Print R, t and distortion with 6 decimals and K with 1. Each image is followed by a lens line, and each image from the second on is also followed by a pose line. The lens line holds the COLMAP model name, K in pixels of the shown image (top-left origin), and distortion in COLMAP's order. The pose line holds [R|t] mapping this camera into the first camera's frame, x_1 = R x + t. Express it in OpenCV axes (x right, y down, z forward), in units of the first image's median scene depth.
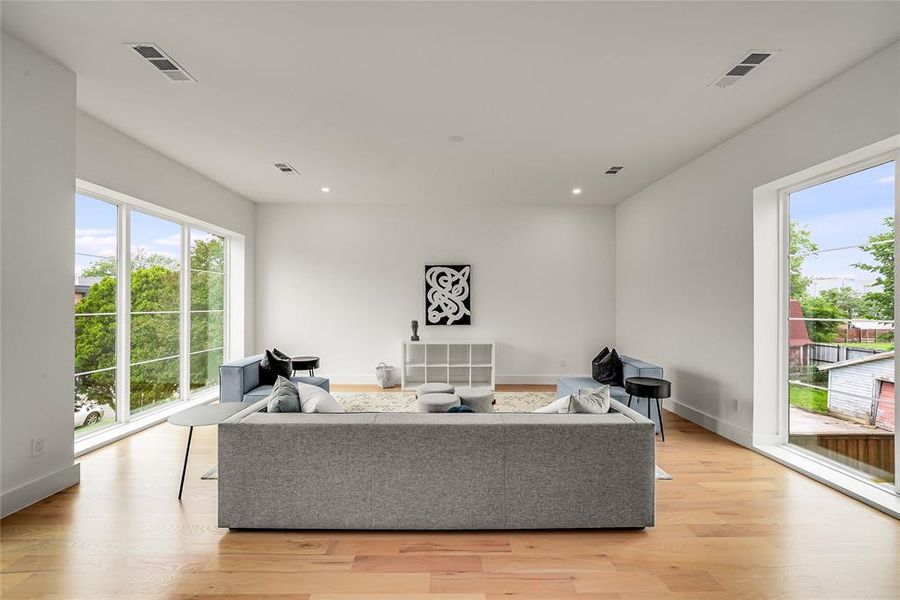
lens RADIAL K [[349.5, 0, 451.5], [0, 349.5, 303.0], [0, 0, 1]] dist [0.004447, 0.000682]
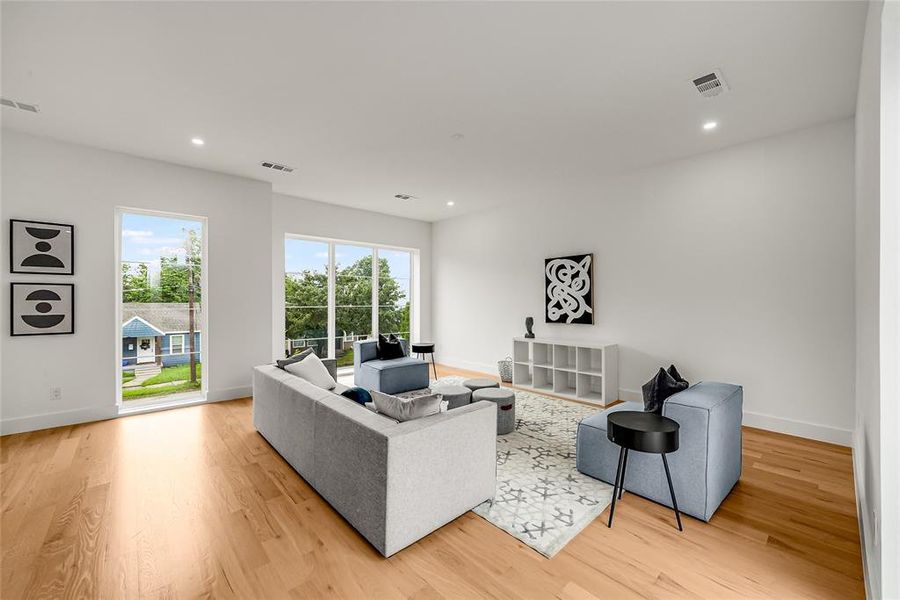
lens RADIAL K [[349.5, 0, 454.6], [0, 349.5, 299.5], [0, 0, 1]] dist [0.004447, 0.000682]
pose [[0.675400, -0.004566, -0.737438, 0.453620], [0.004911, 0.999987, -0.001693, 0.002069], [0.737435, -0.002478, 0.675413, 0.184954]]
